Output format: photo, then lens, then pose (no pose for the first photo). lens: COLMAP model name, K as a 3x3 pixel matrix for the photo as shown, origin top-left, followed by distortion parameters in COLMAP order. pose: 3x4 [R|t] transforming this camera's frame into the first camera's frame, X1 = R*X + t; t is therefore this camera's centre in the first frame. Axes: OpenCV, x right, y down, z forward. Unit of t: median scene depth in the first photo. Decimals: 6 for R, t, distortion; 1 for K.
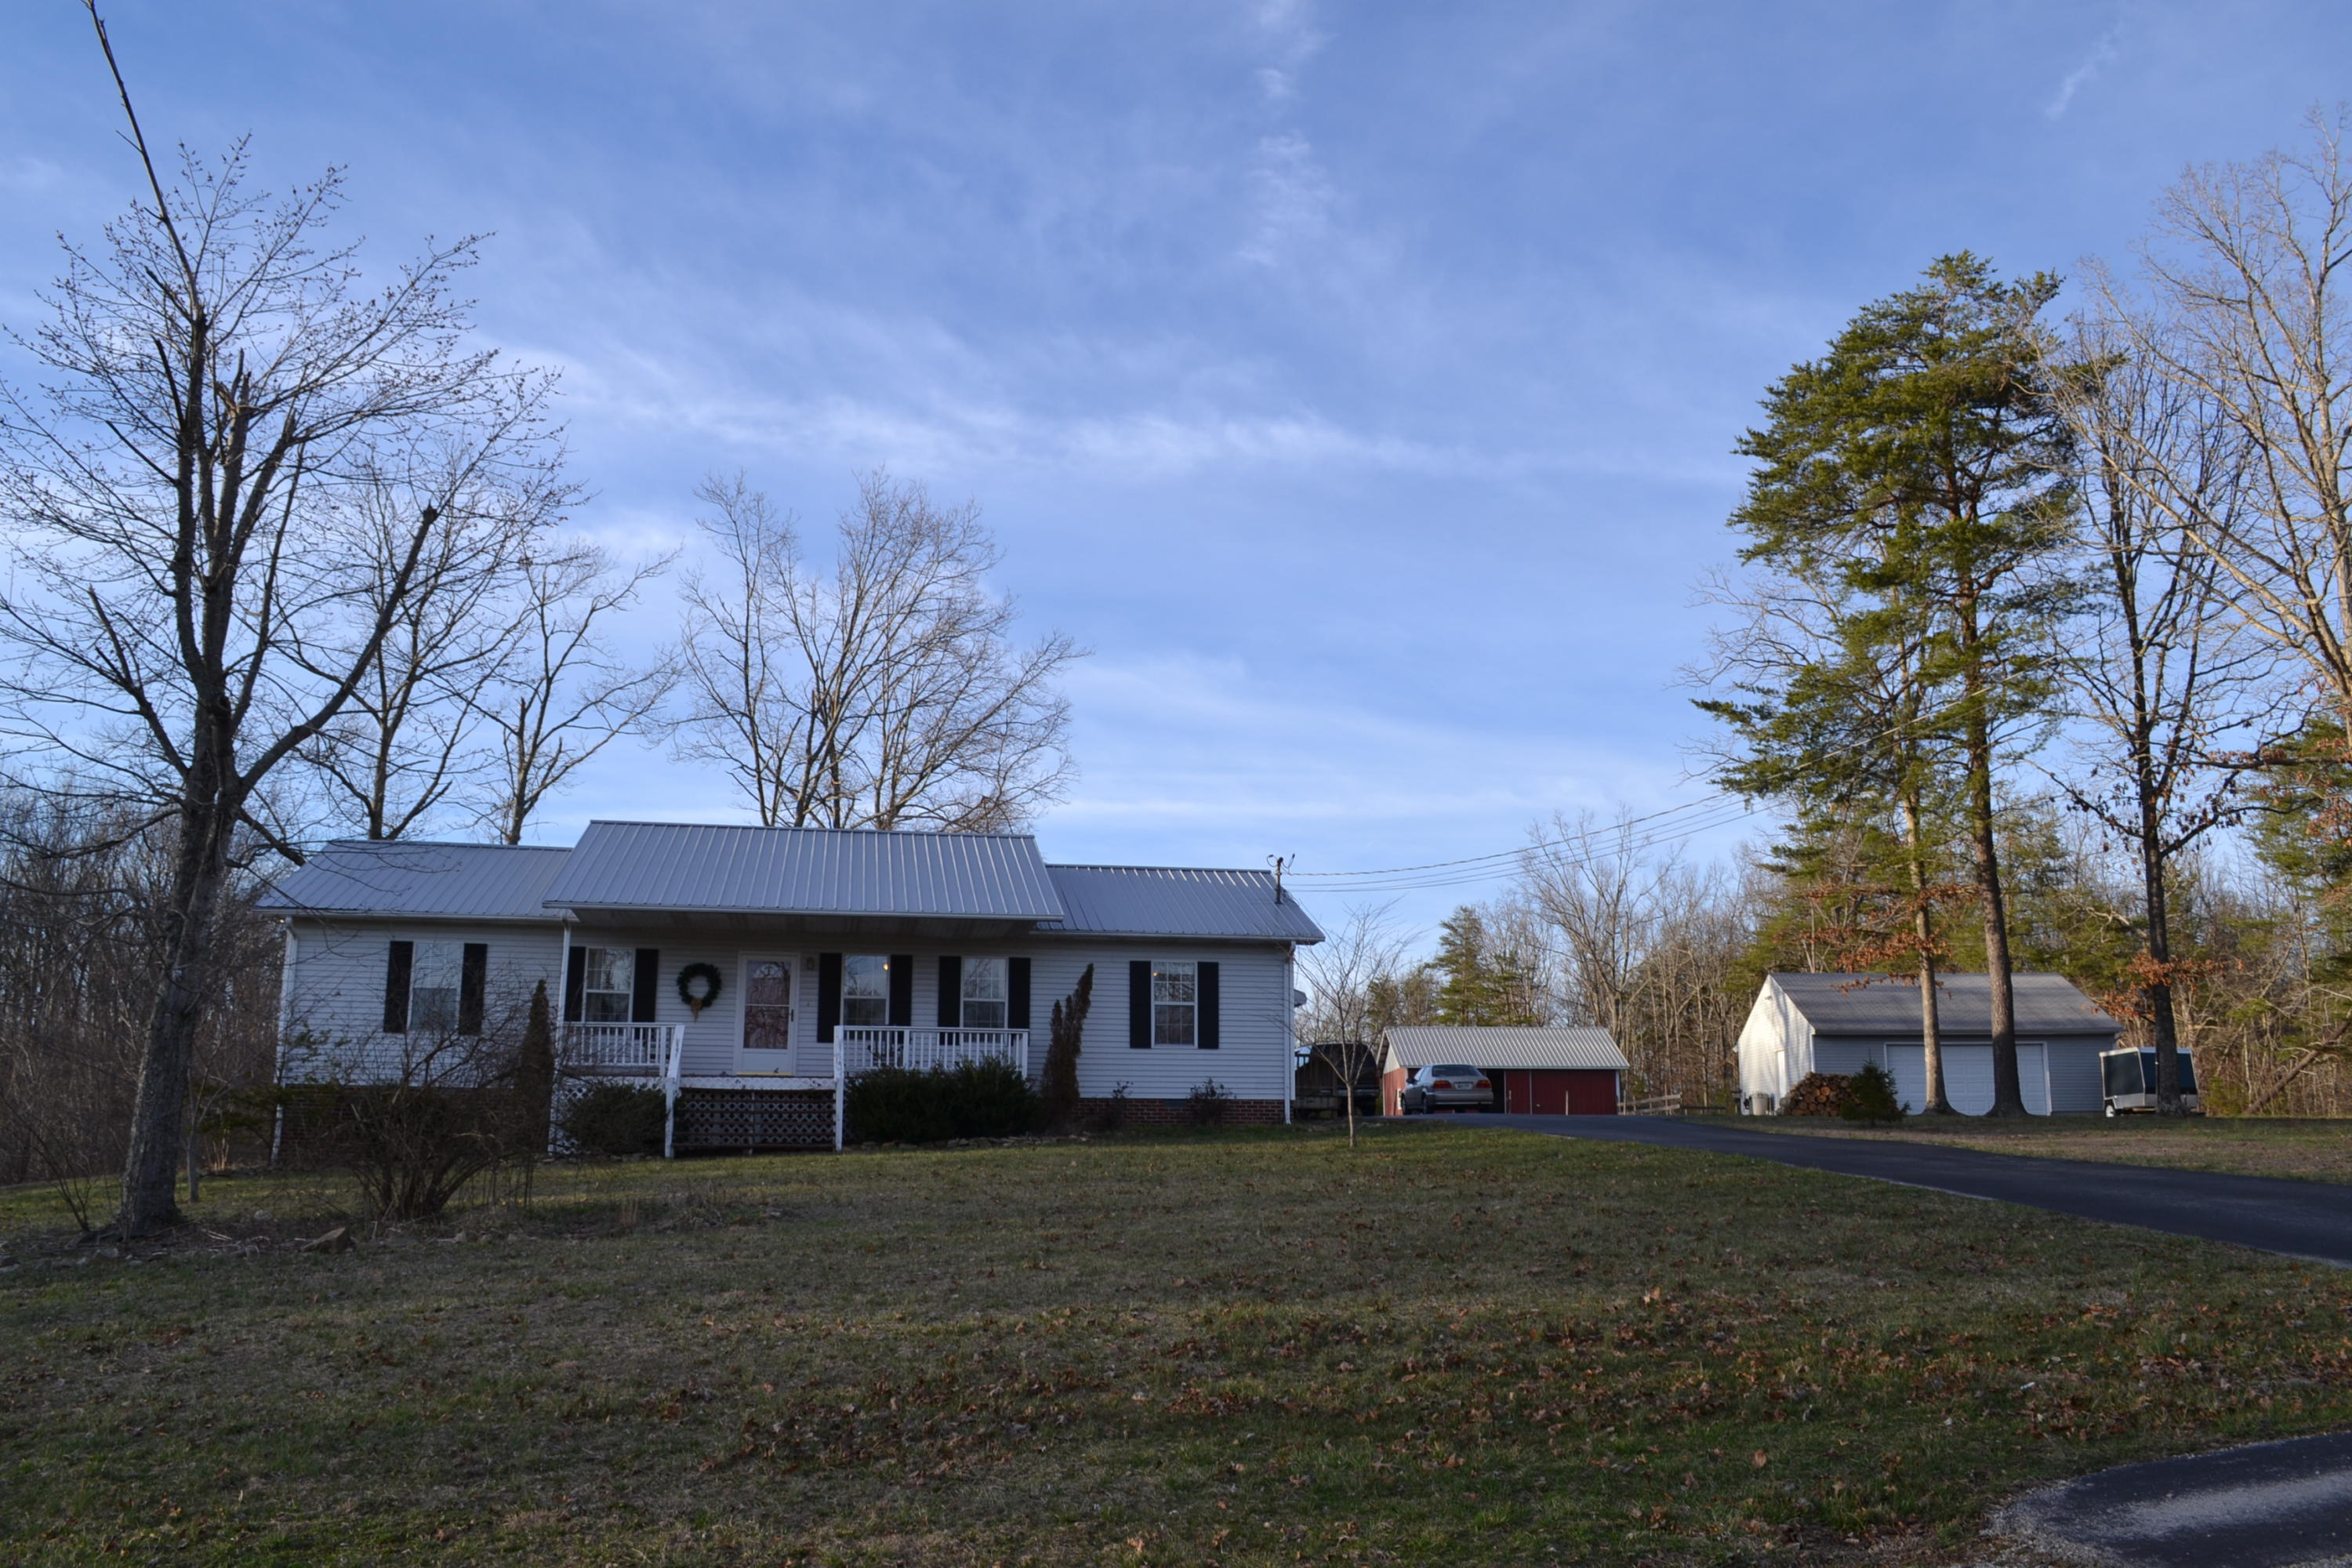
lens RADIAL K [[1879.3, 0, 1181.6], [0, 1879.3, 799.2], [0, 0, 1]] dist [-0.086971, 0.014542]
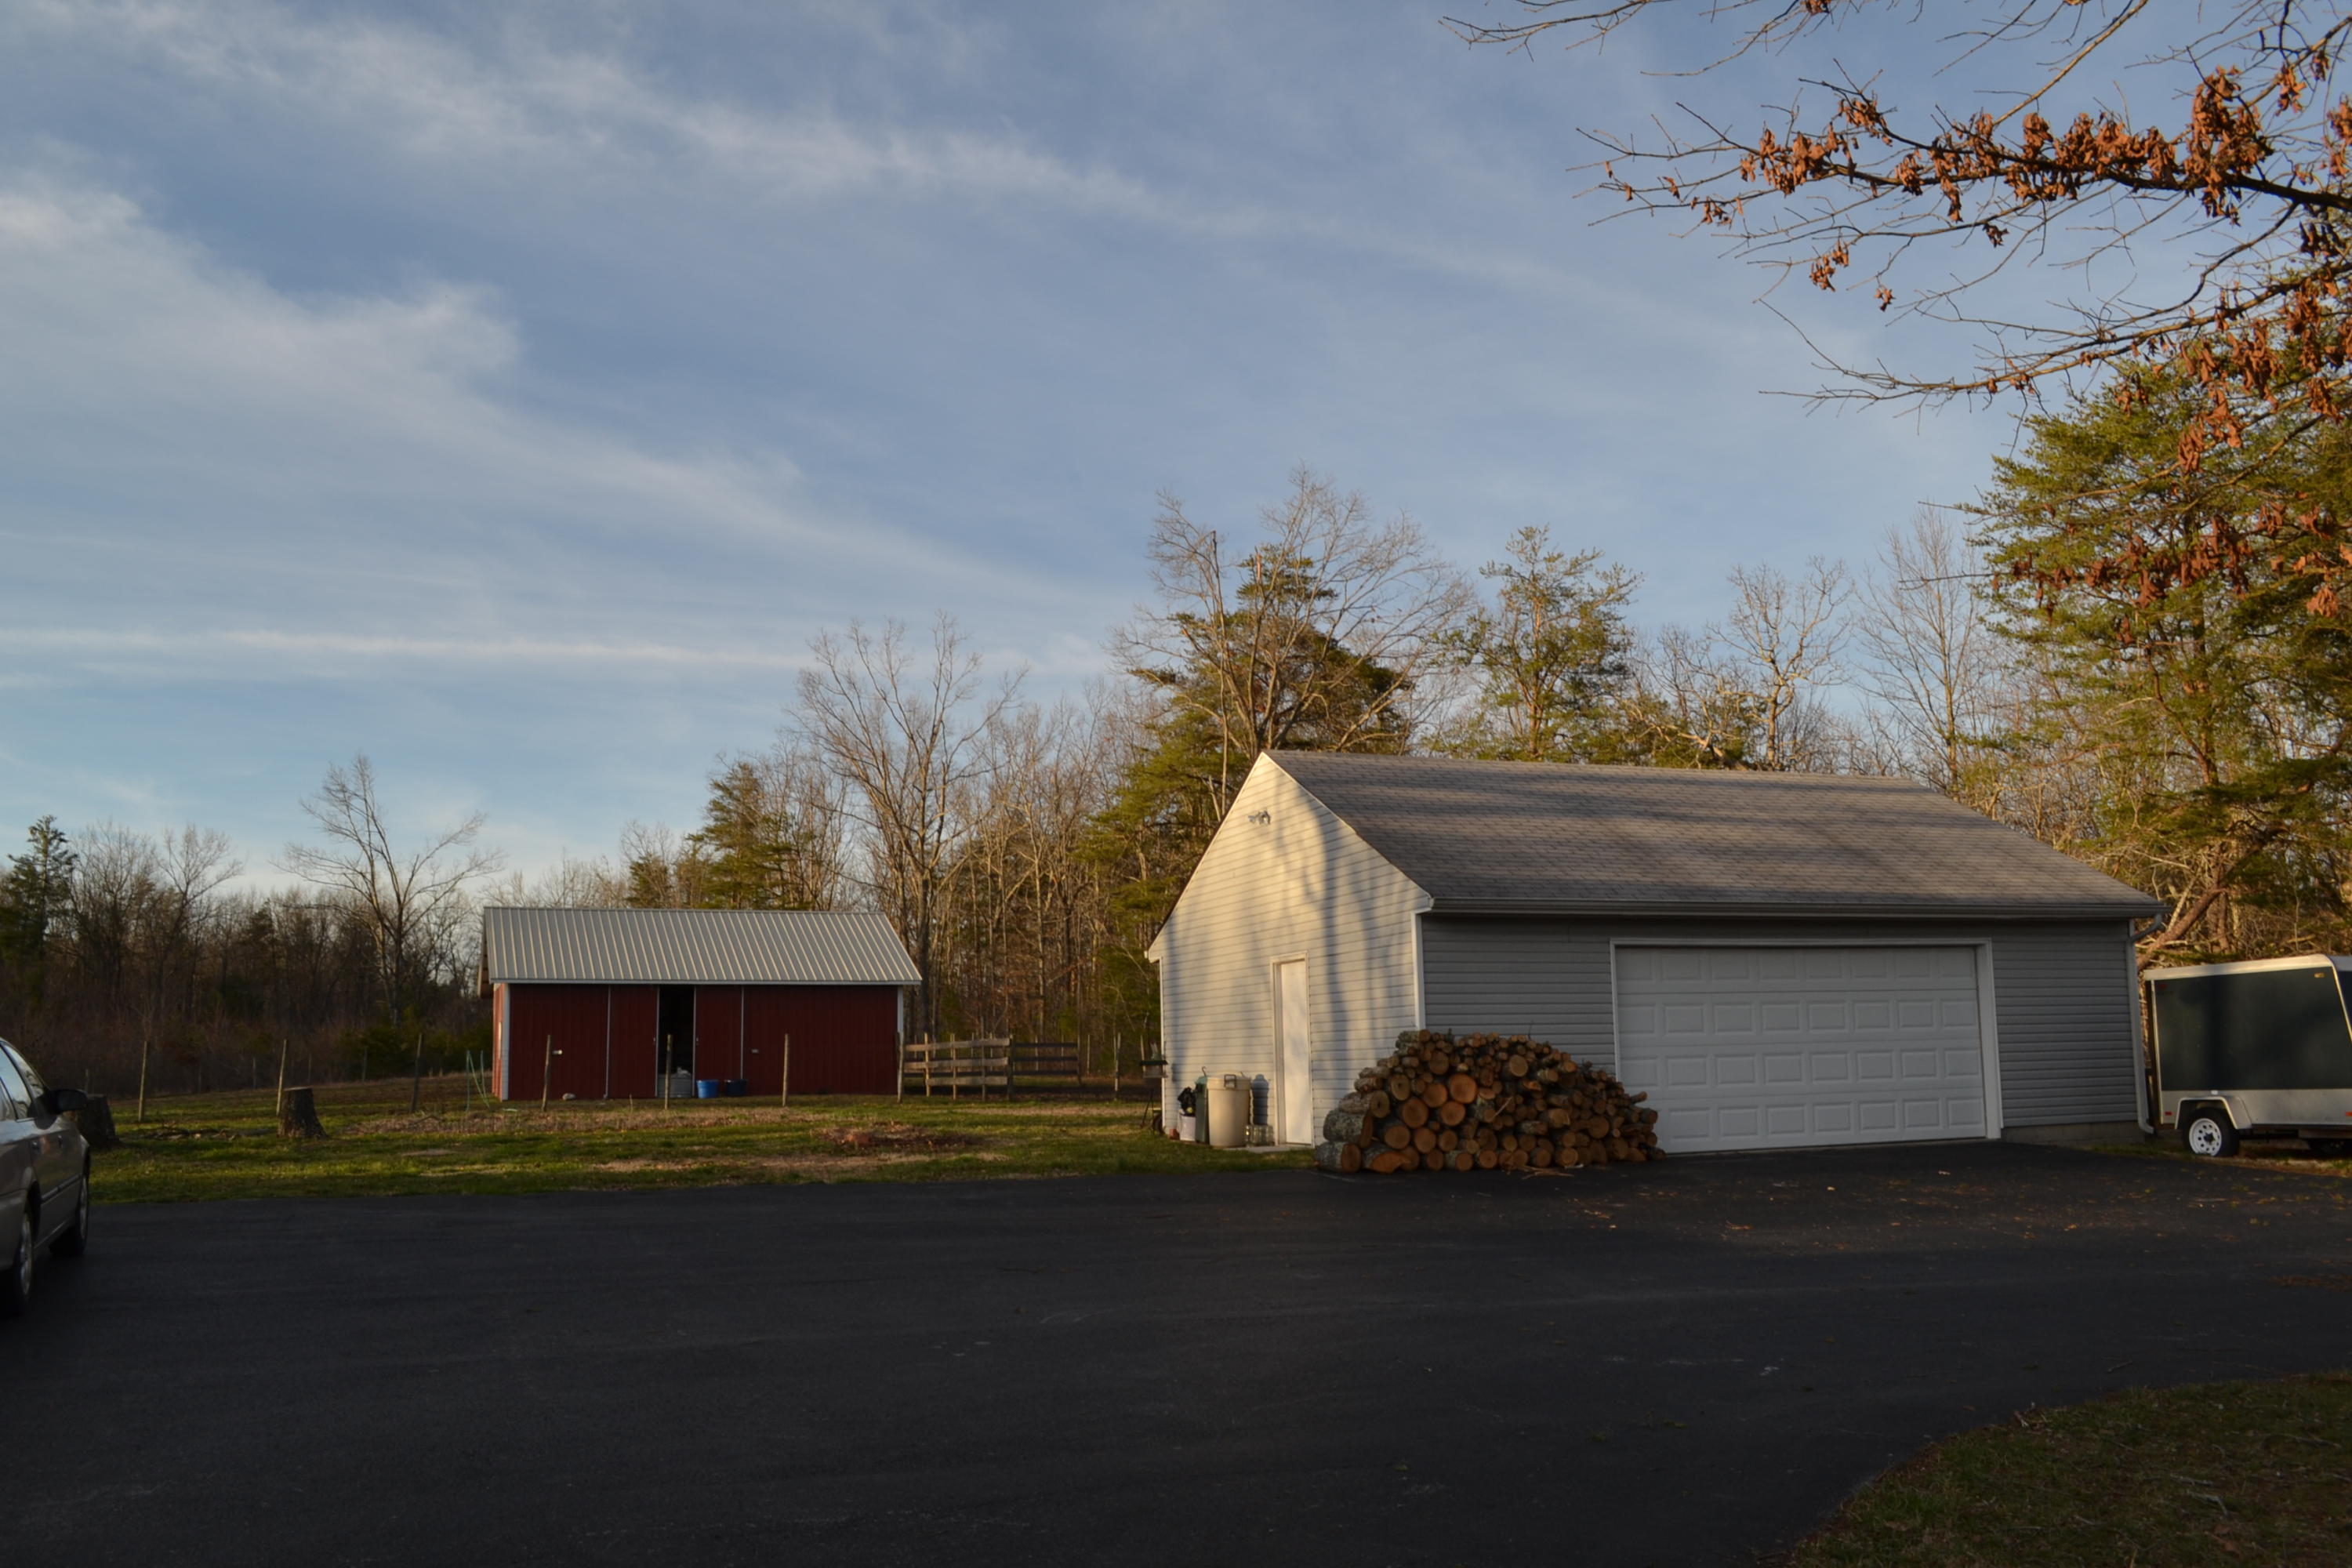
lens RADIAL K [[1879.3, 0, 1164.2], [0, 1879.3, 788.8], [0, 0, 1]] dist [-0.086971, 0.014542]
pose [[0.941719, 0.027502, 0.335274, 0.083768], [-0.044011, 0.998159, 0.041740, 0.041892], [-0.333509, -0.054063, 0.941195, 0.317731]]
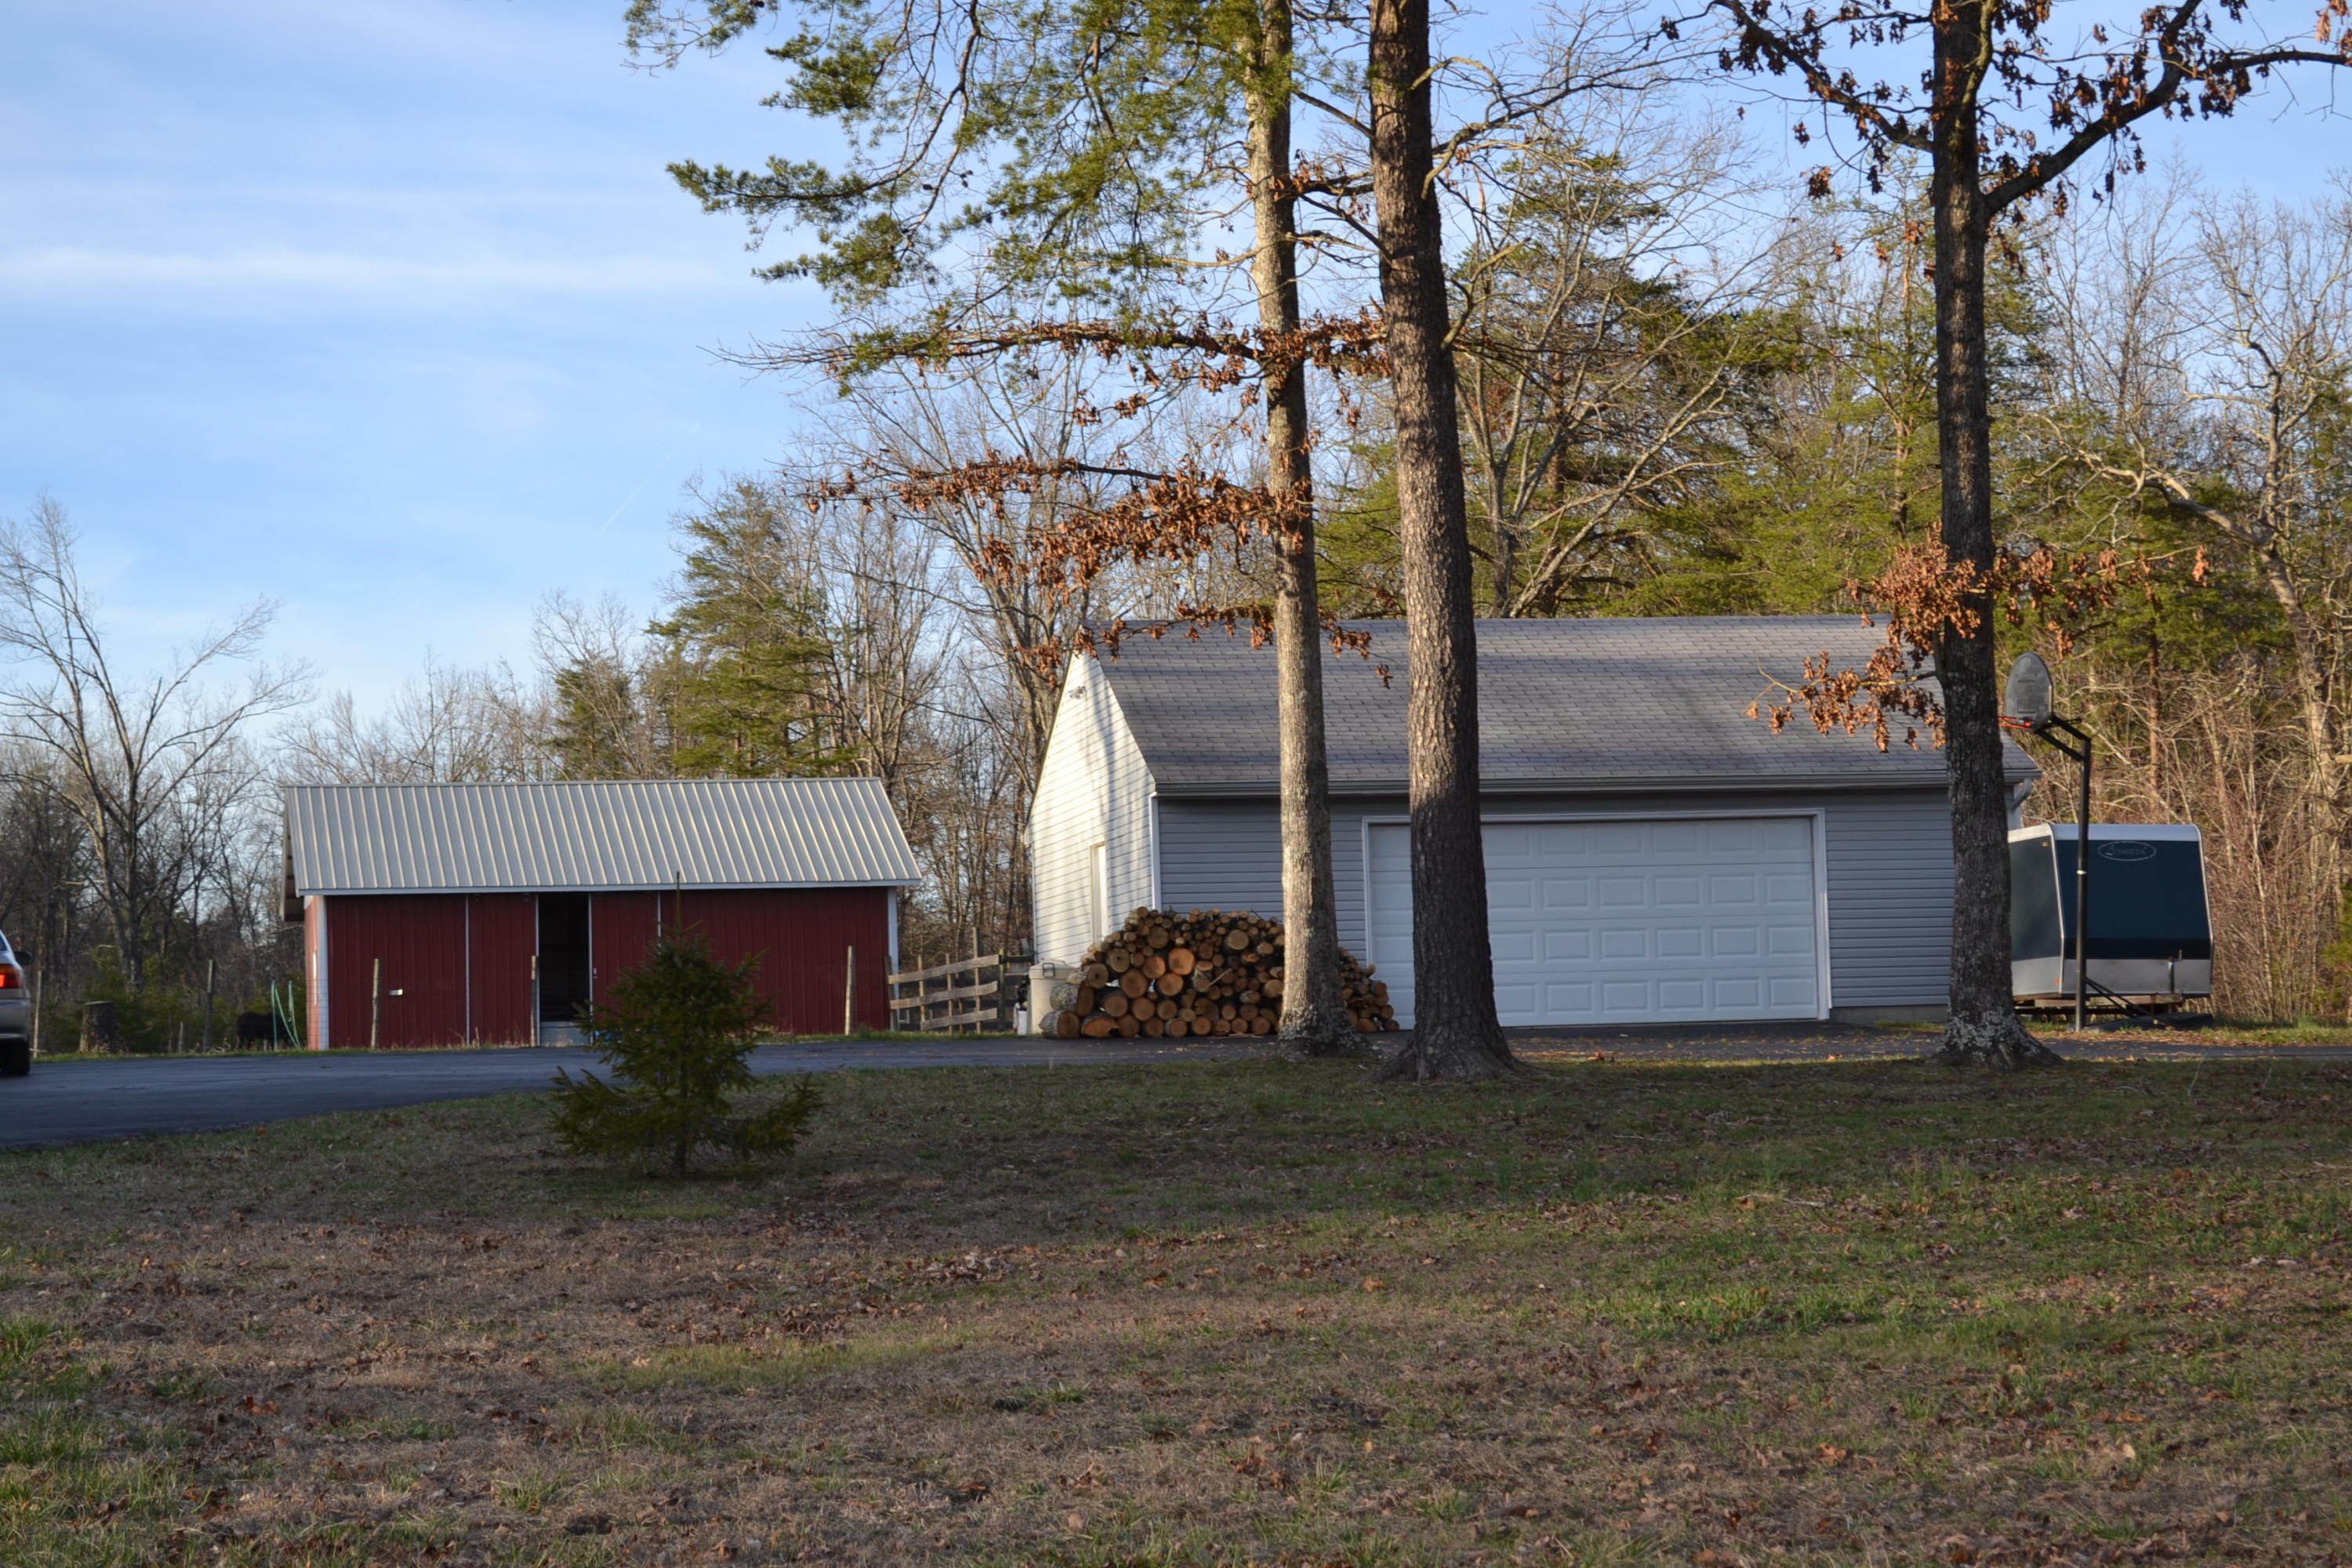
lens RADIAL K [[4245.5, 0, 1168.1], [0, 4245.5, 789.1], [0, 0, 1]] dist [-0.017473, 0.000000]
pose [[0.980094, -0.019794, 0.197545, 0.084687], [-0.004881, 0.992314, 0.123649, 0.012982], [-0.198474, -0.122152, 0.972464, 0.108632]]
